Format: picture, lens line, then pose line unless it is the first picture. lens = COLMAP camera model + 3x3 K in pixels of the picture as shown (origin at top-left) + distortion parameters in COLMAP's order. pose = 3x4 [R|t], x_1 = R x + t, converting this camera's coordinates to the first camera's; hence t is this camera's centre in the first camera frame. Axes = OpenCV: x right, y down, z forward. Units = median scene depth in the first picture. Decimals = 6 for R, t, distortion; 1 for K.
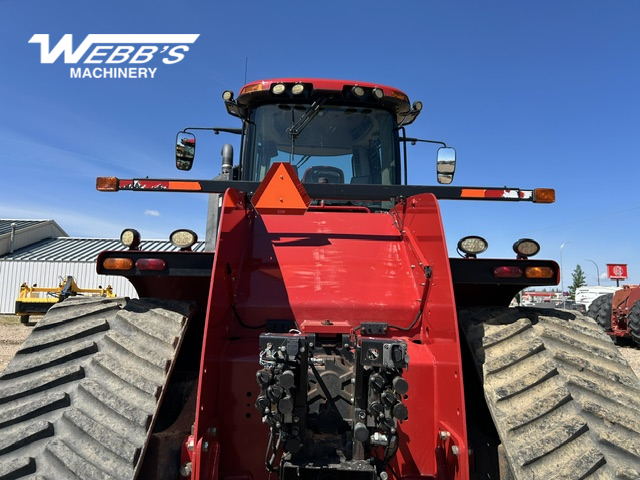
lens RADIAL K [[483.3, 0, 317.2], [0, 483.3, 235.0], [0, 0, 1]] dist [0.051101, -0.056416]
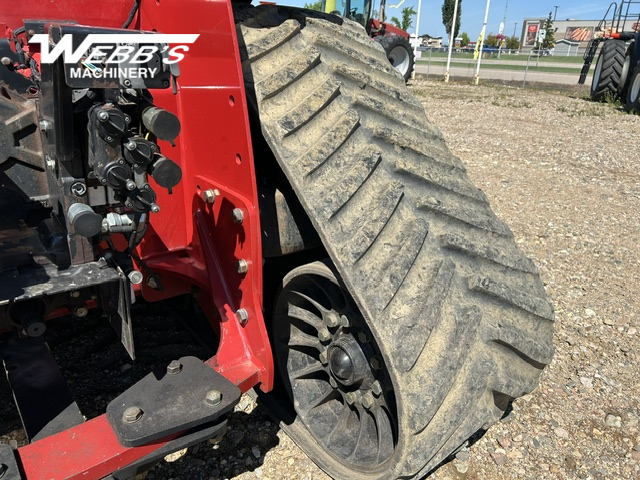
lens RADIAL K [[480.9, 0, 322.0], [0, 480.9, 241.4], [0, 0, 1]] dist [0.052155, -0.057234]
pose [[0.790992, -0.223305, 0.569620, -0.009311], [-0.093890, 0.875685, 0.473667, 0.137571], [-0.604580, -0.428148, 0.671694, 0.432480]]
